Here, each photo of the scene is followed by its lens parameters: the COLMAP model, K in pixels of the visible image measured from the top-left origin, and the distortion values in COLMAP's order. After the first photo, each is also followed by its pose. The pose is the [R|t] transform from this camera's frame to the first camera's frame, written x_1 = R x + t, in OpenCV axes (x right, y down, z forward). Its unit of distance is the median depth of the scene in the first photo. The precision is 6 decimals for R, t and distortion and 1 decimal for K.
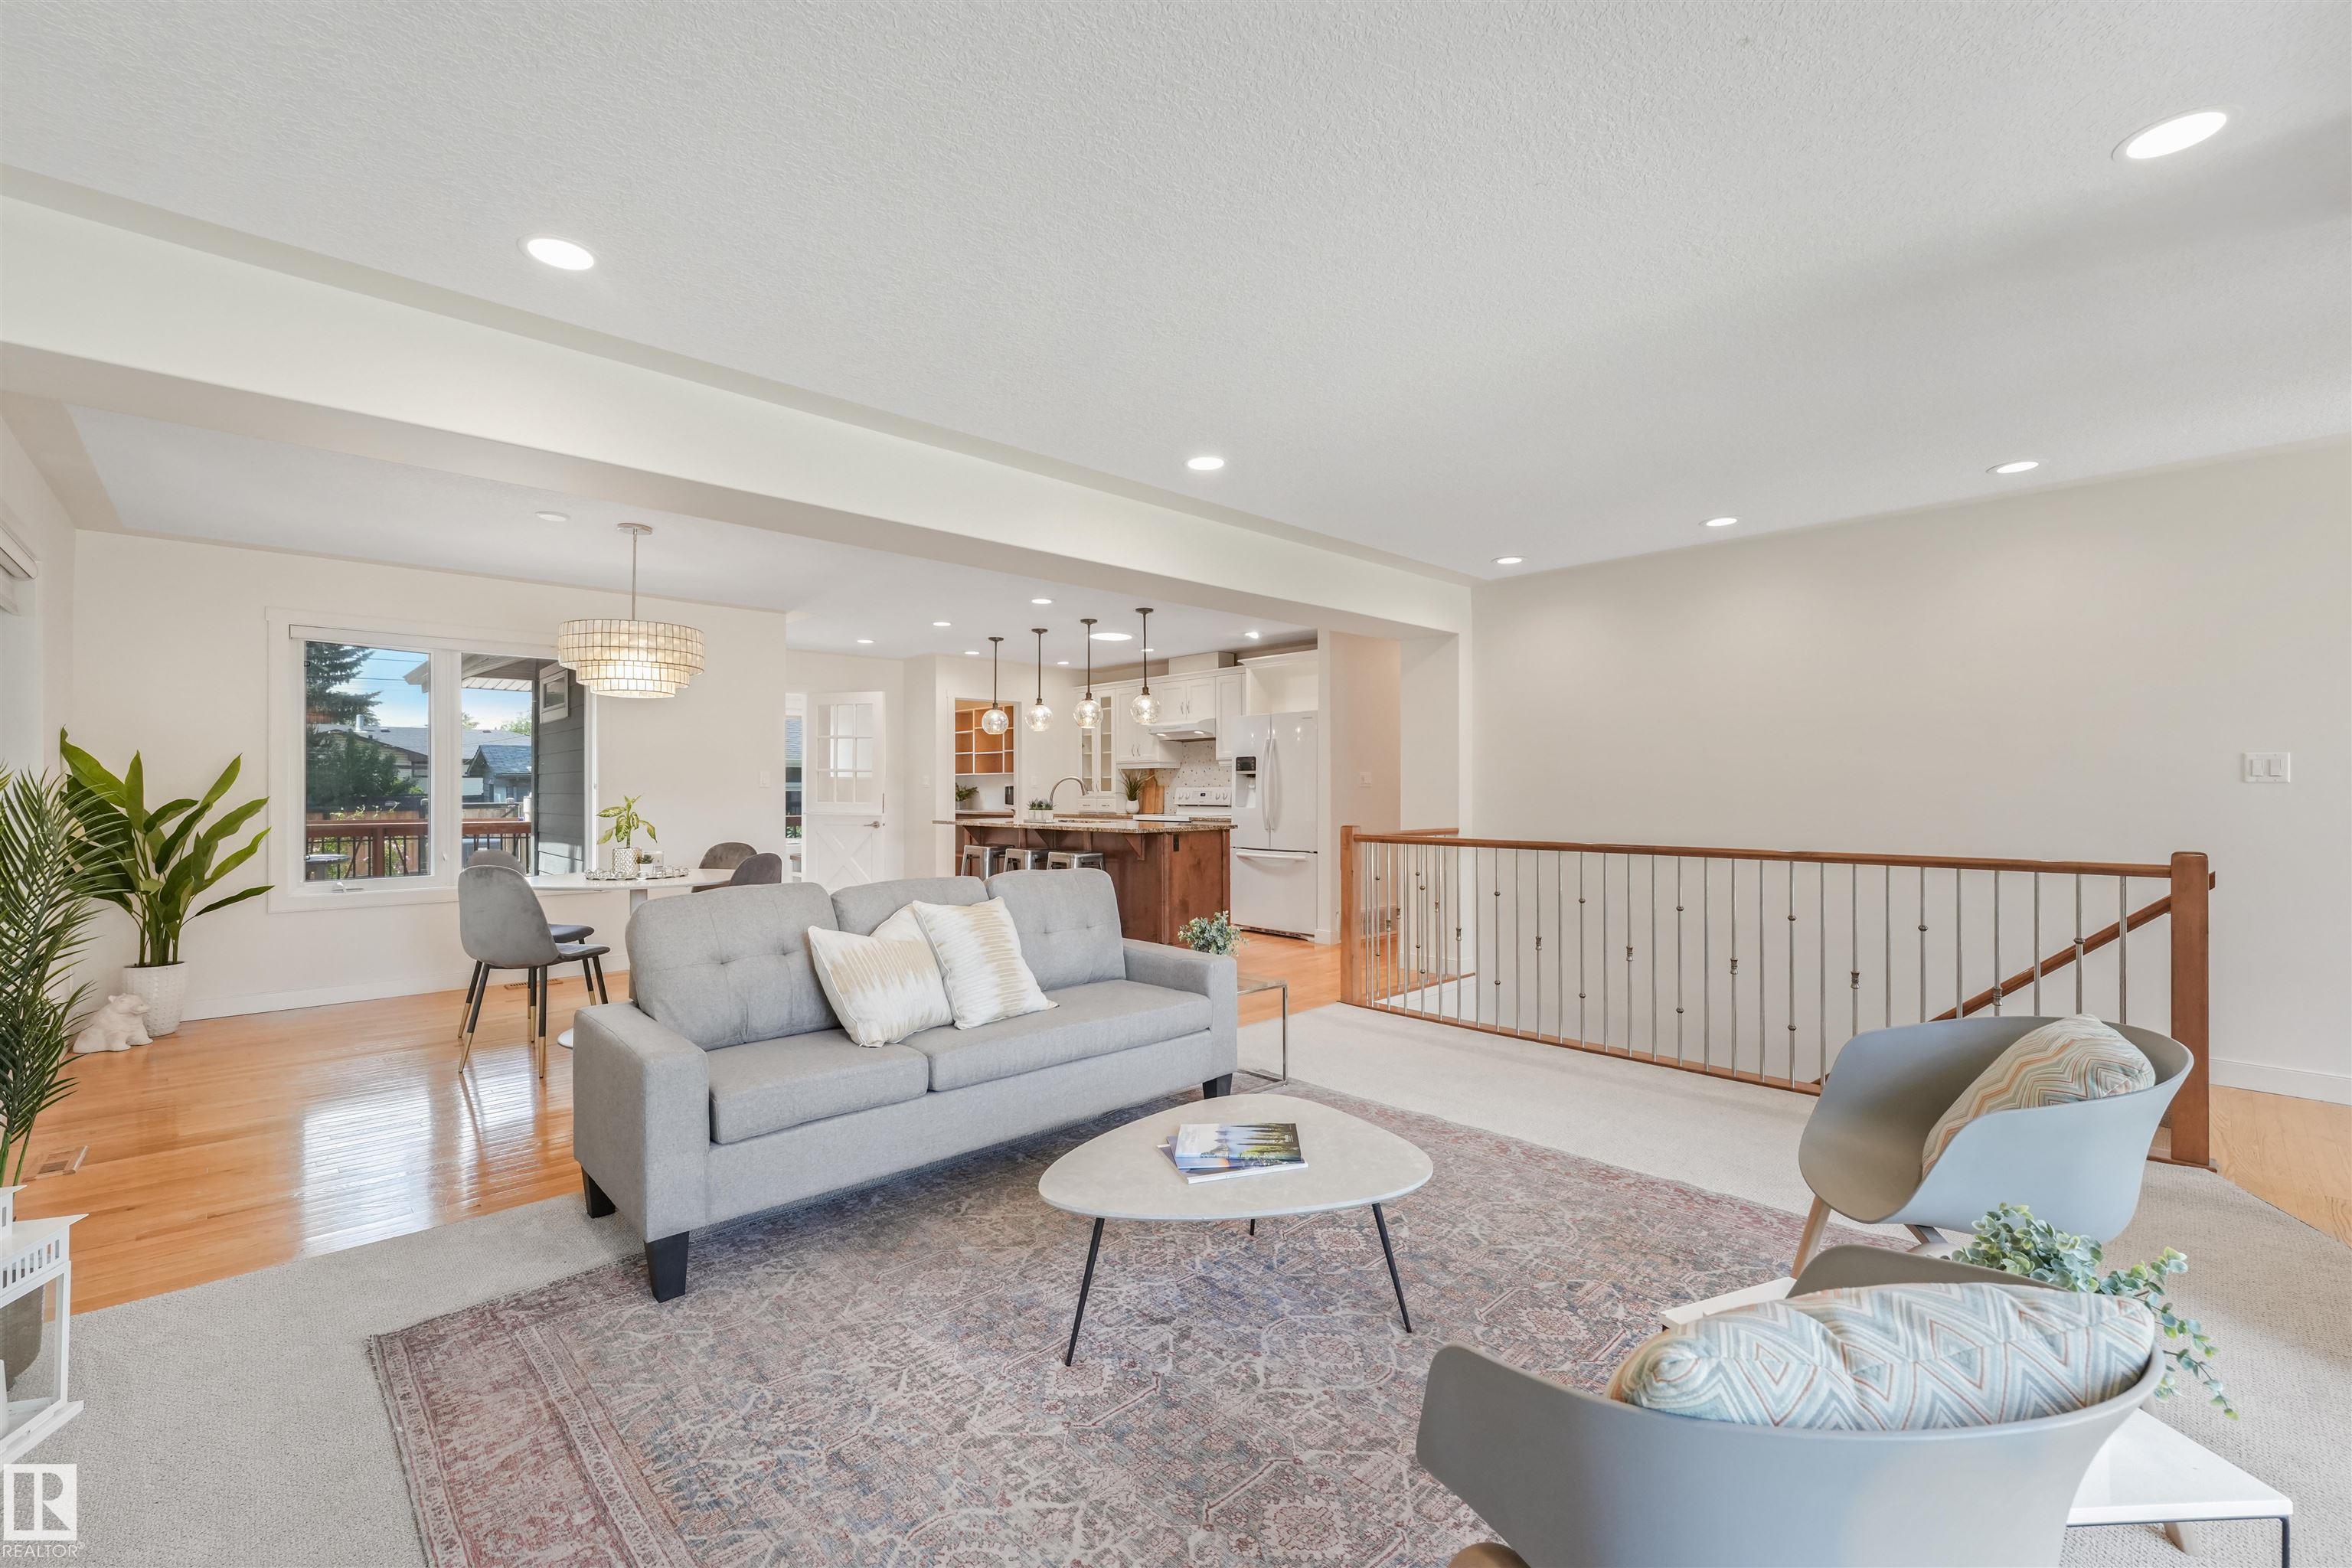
lens RADIAL K [[984.4, 0, 1171.6], [0, 984.4, 777.5], [0, 0, 1]] dist [-0.009443, 0.000062]
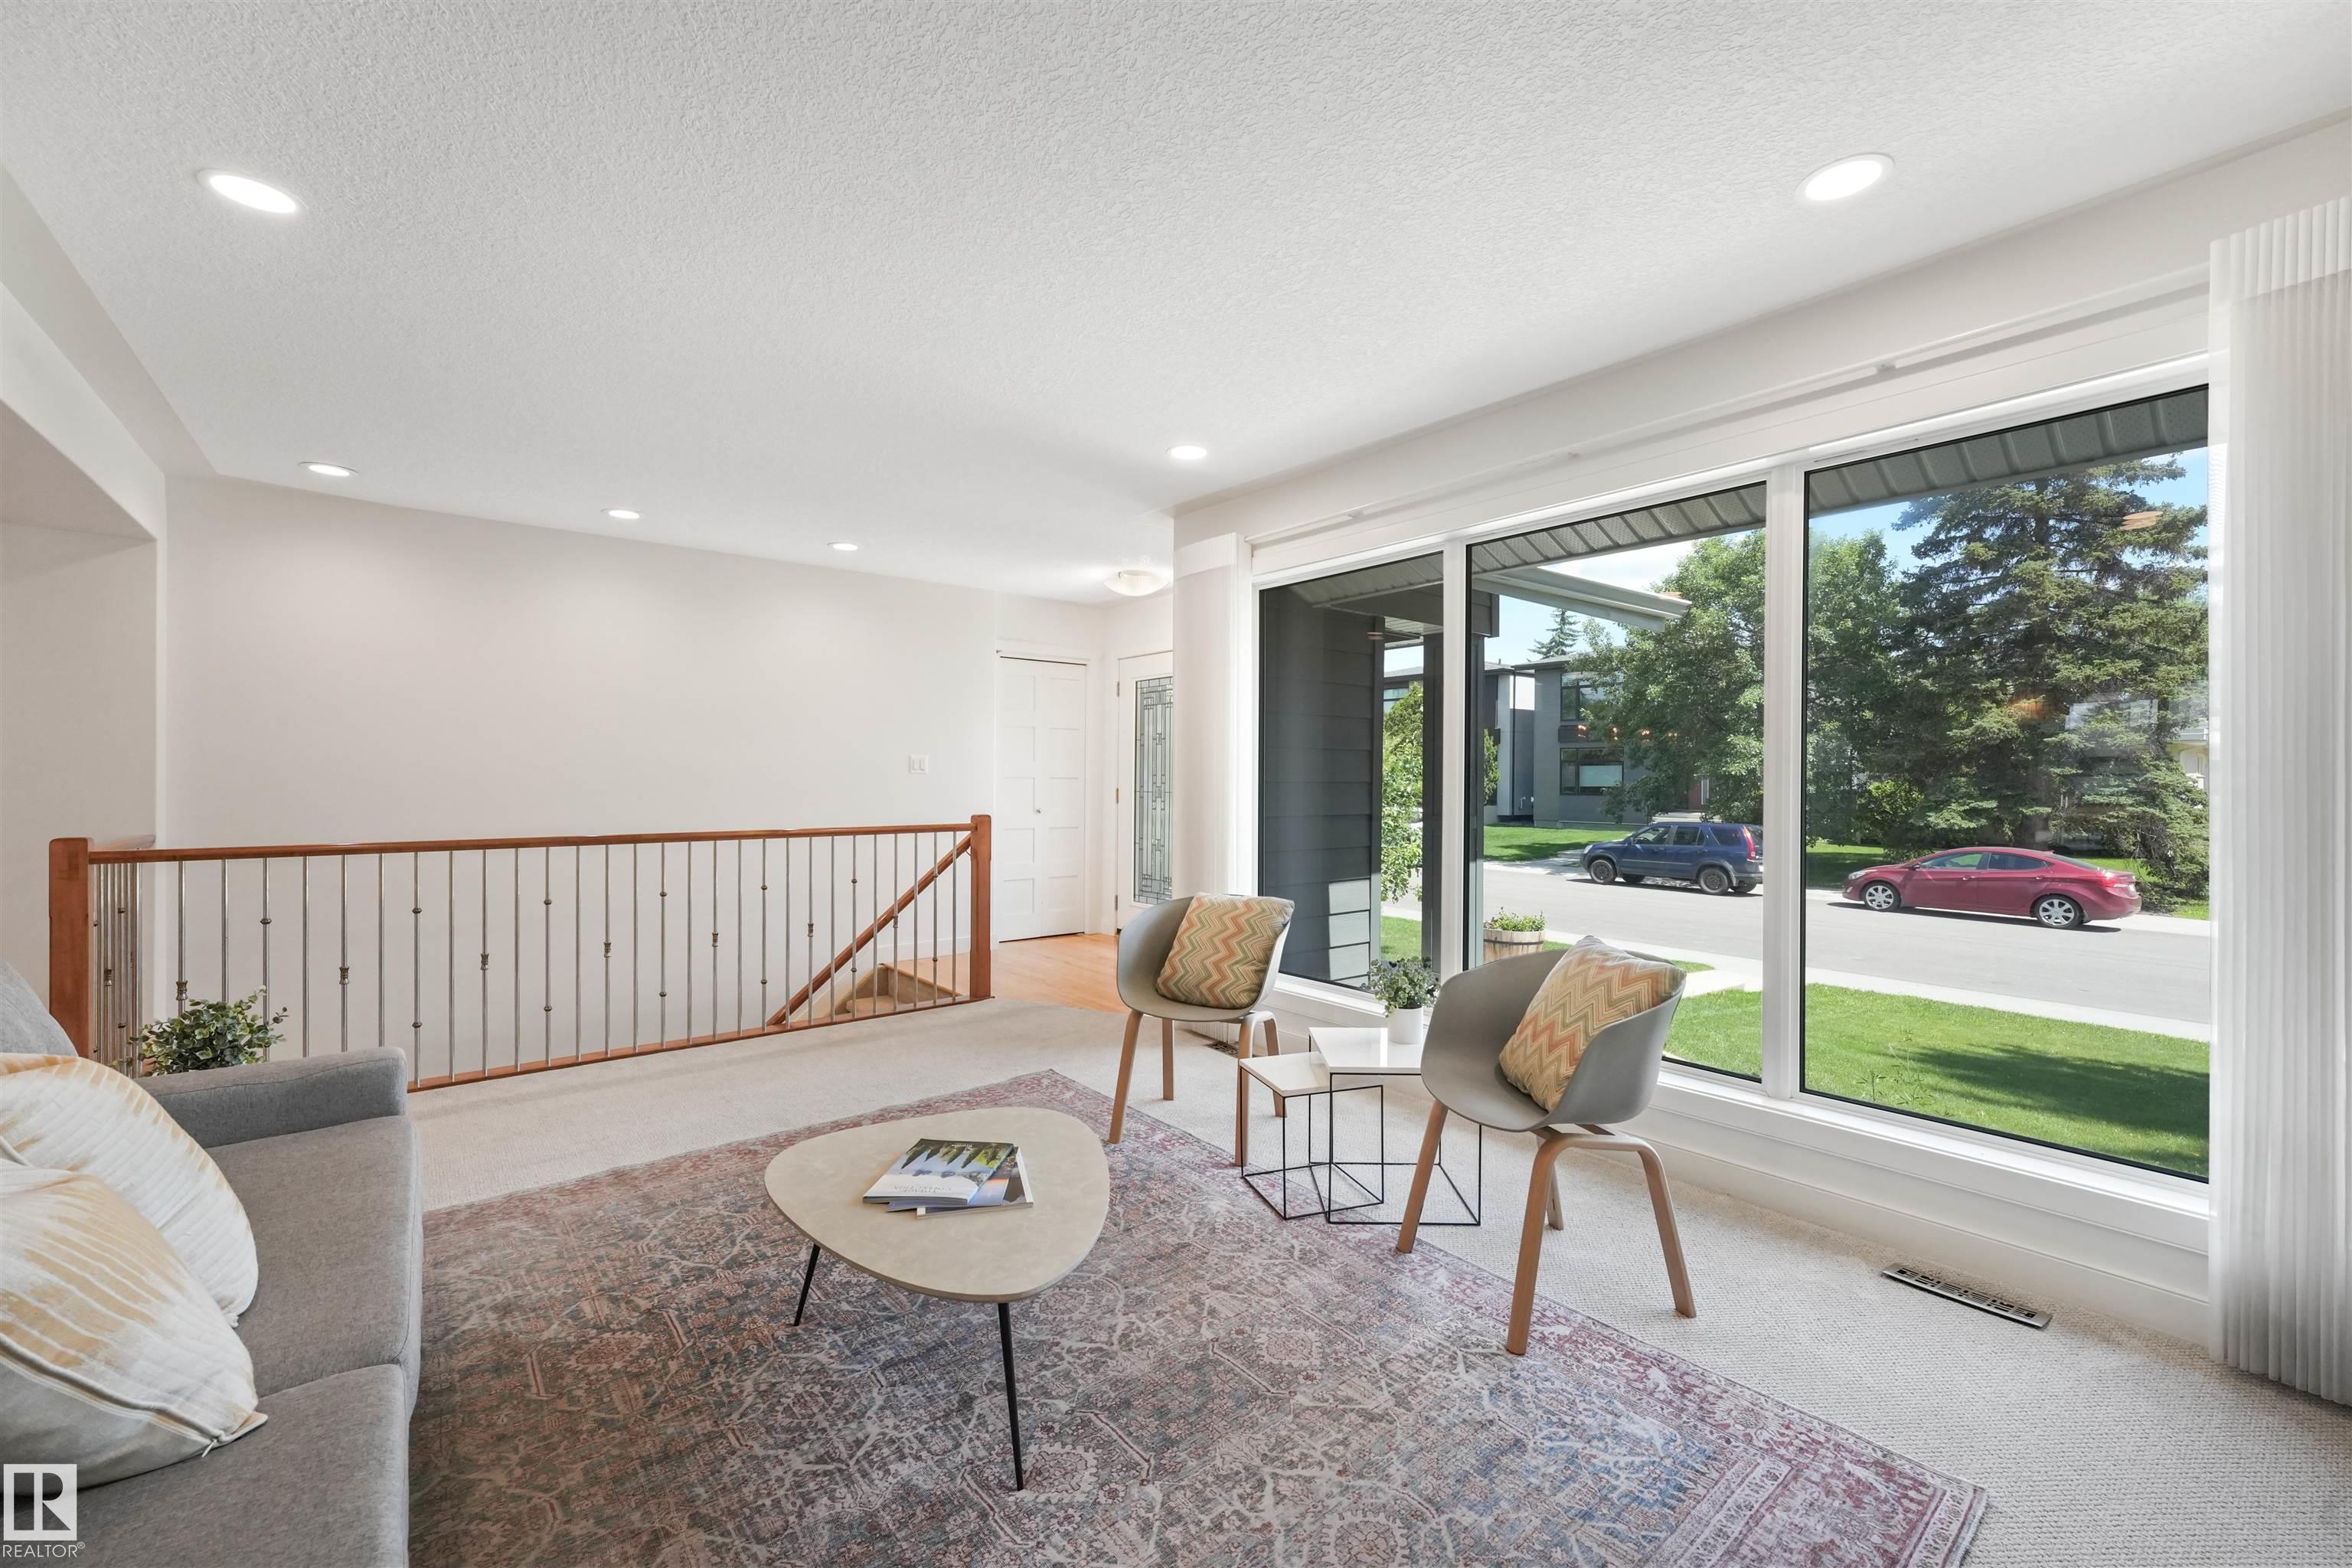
lens RADIAL K [[956.1, 0, 1176.0], [0, 956.1, 784.0], [0, 0, 1]] dist [0.000814, -0.000033]
pose [[0.082257, -0.006138, 0.996592, -0.363443], [-0.014022, 0.999875, 0.007315, 0.004762], [-0.996512, -0.014576, 0.082161, 0.338554]]
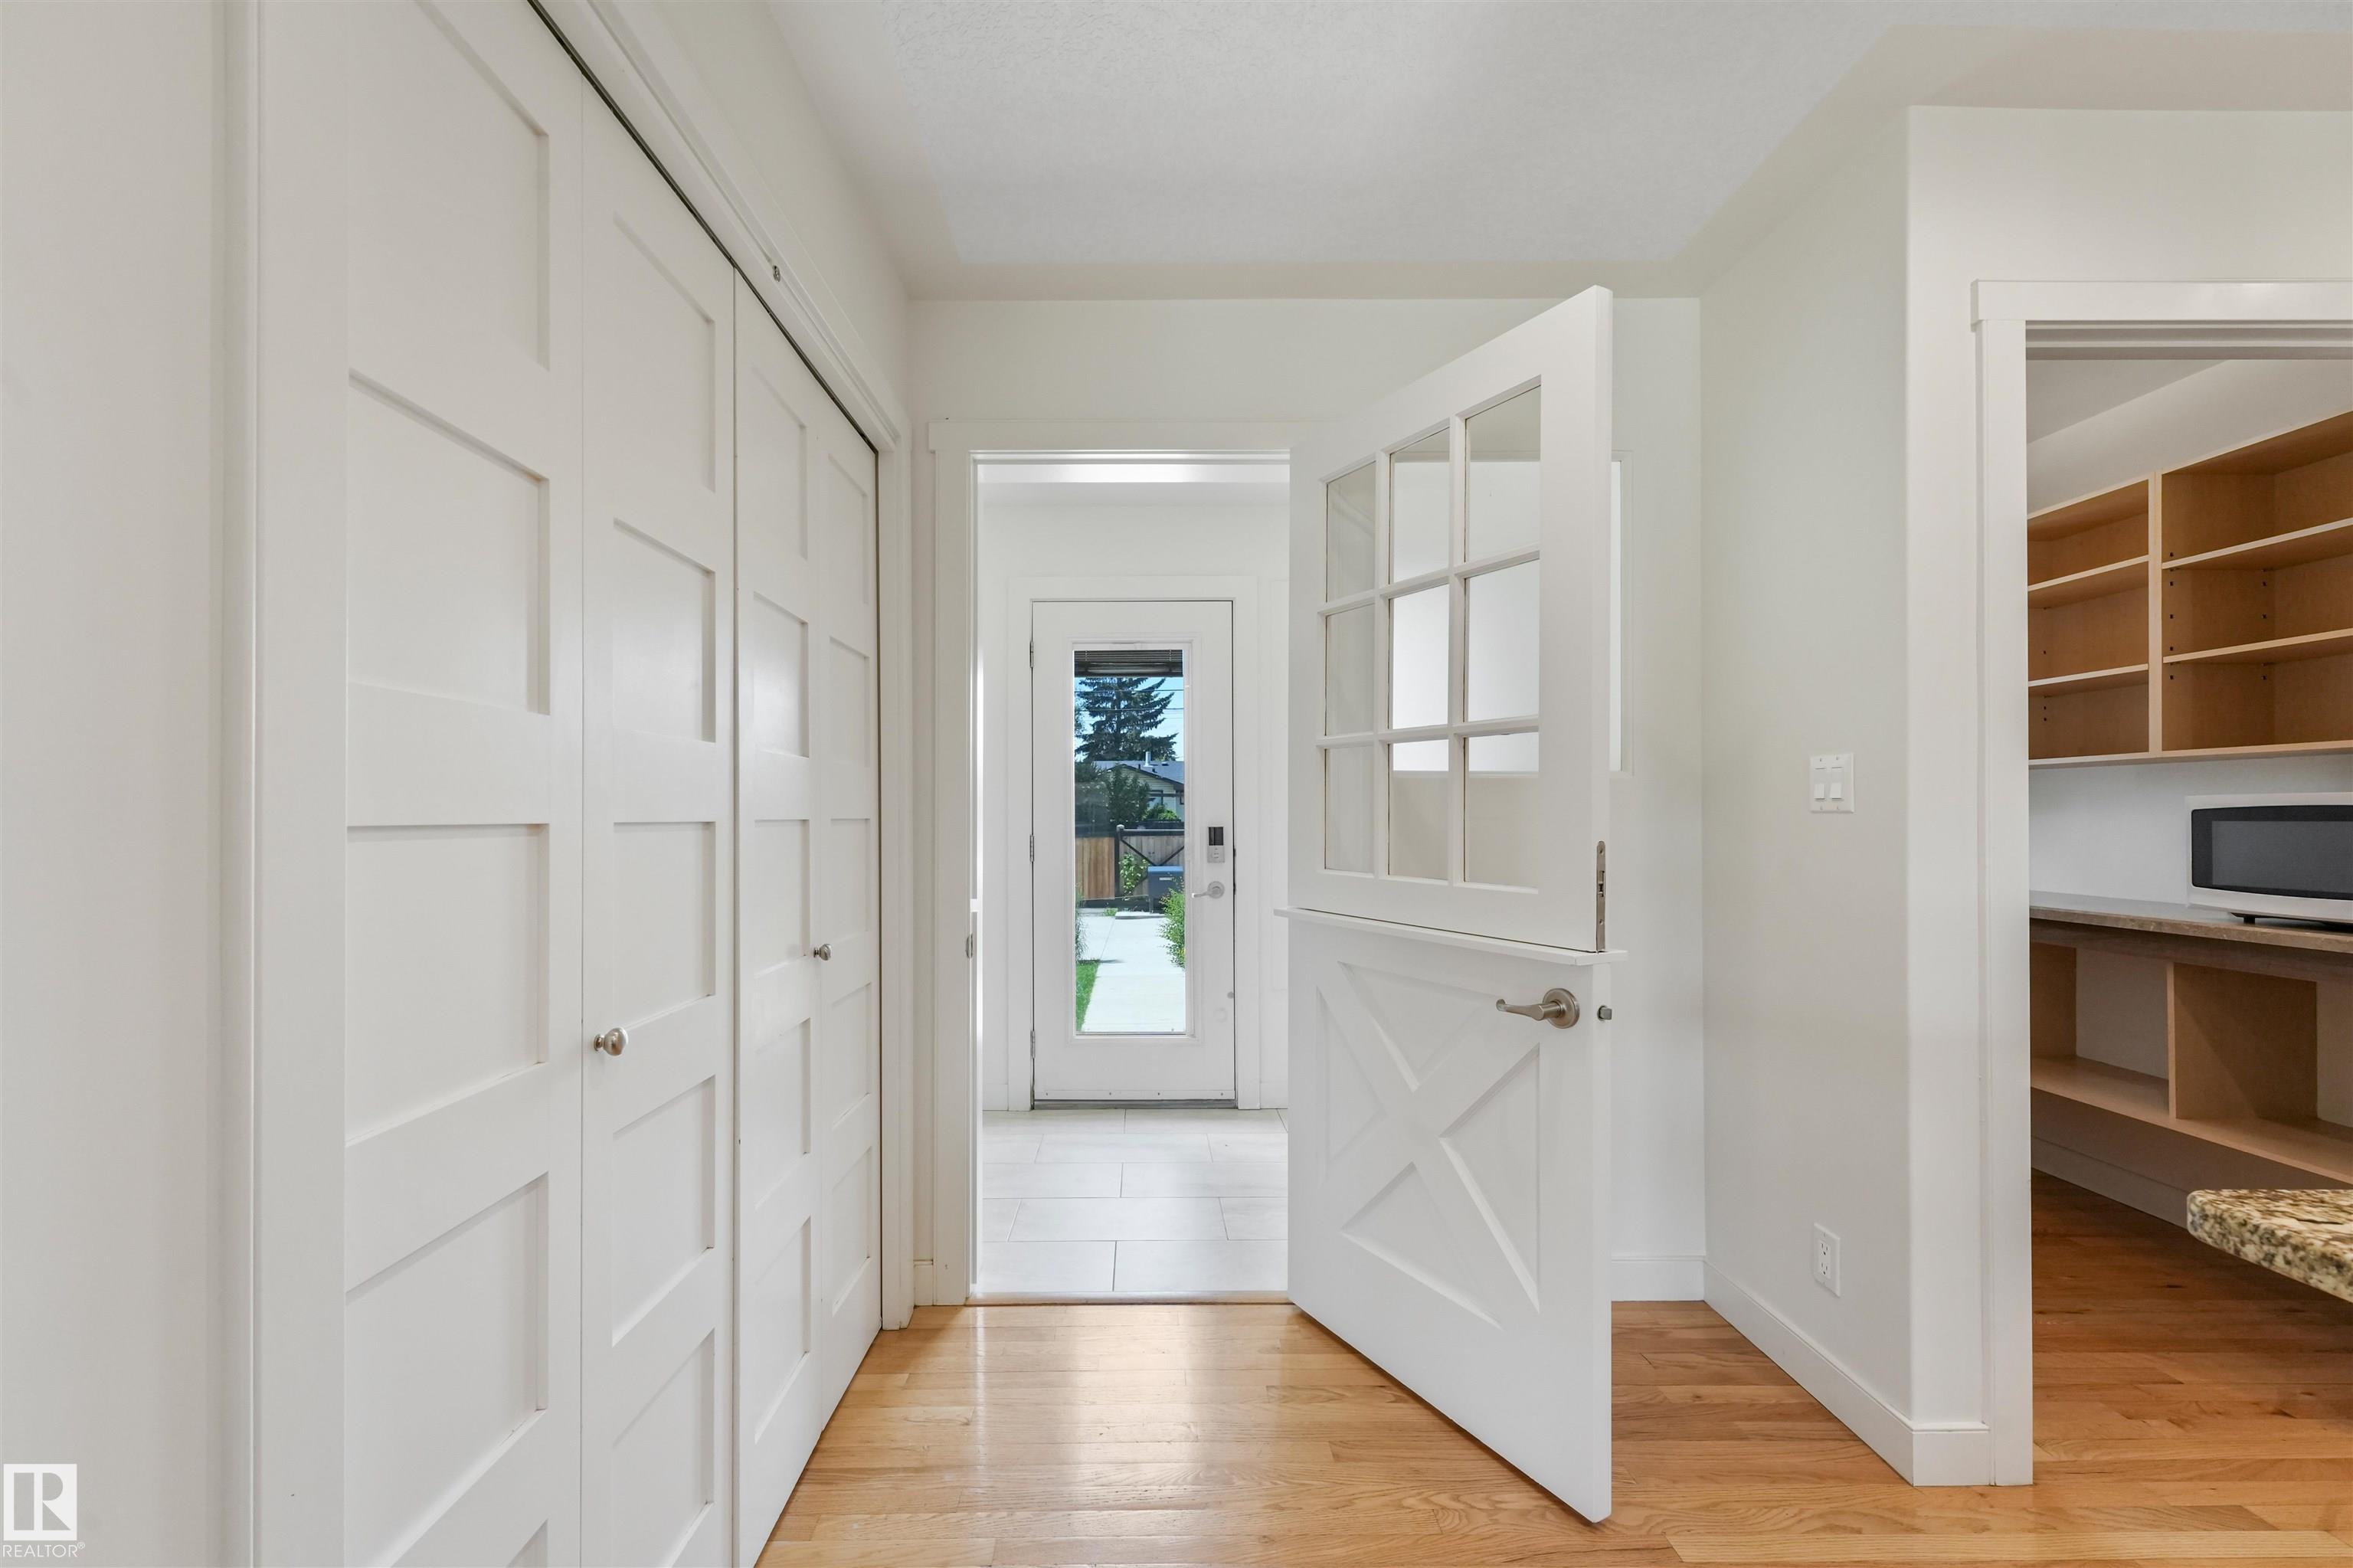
lens RADIAL K [[934.6, 0, 1166.5], [0, 934.6, 806.6], [0, 0, 1]] dist [-0.000220, 0.000022]
pose [[0.736902, -0.003924, -0.675988, -0.425013], [0.005041, 0.999987, -0.000310, 0.014931], [0.675981, -0.003180, 0.736912, 1.481152]]
